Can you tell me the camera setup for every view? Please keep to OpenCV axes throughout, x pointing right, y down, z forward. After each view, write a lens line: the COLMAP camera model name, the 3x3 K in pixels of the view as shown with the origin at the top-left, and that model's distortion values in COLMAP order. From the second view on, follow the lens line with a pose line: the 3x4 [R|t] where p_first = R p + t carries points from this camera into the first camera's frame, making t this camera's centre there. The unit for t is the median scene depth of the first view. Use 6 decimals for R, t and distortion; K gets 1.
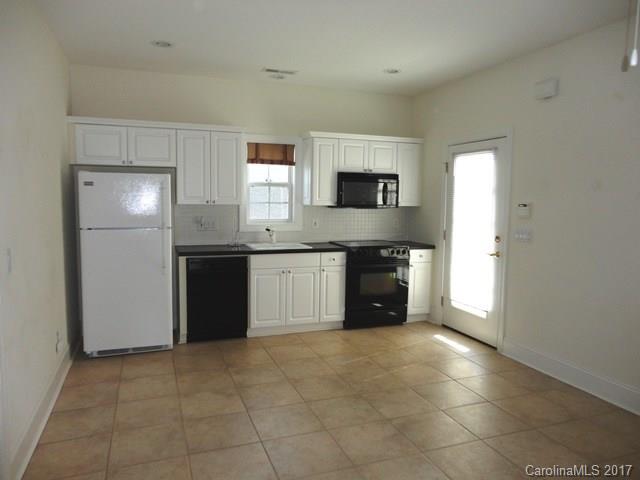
lens RADIAL K [[466.1, 0, 320.0], [0, 466.1, 240.0], [0, 0, 1]] dist [-0.008444, -0.001414]
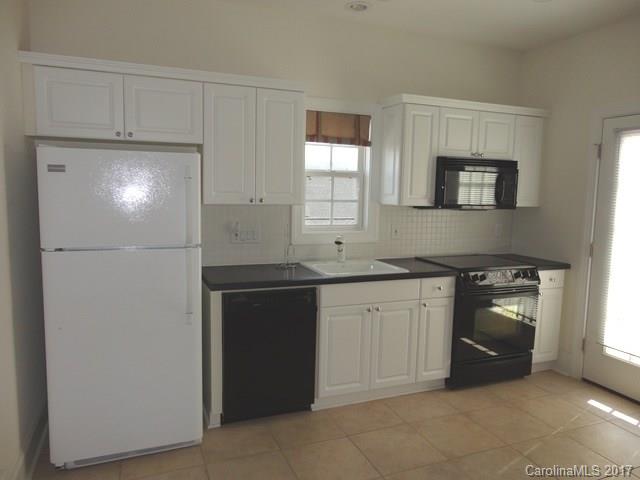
lens RADIAL K [[466.1, 0, 320.0], [0, 466.1, 240.0], [0, 0, 1]] dist [-0.008444, -0.001414]
pose [[0.999436, 0.002716, 0.033463, -0.157037], [-0.003238, 0.999874, 0.015545, -0.035465], [-0.033416, -0.015645, 0.999319, 0.337397]]
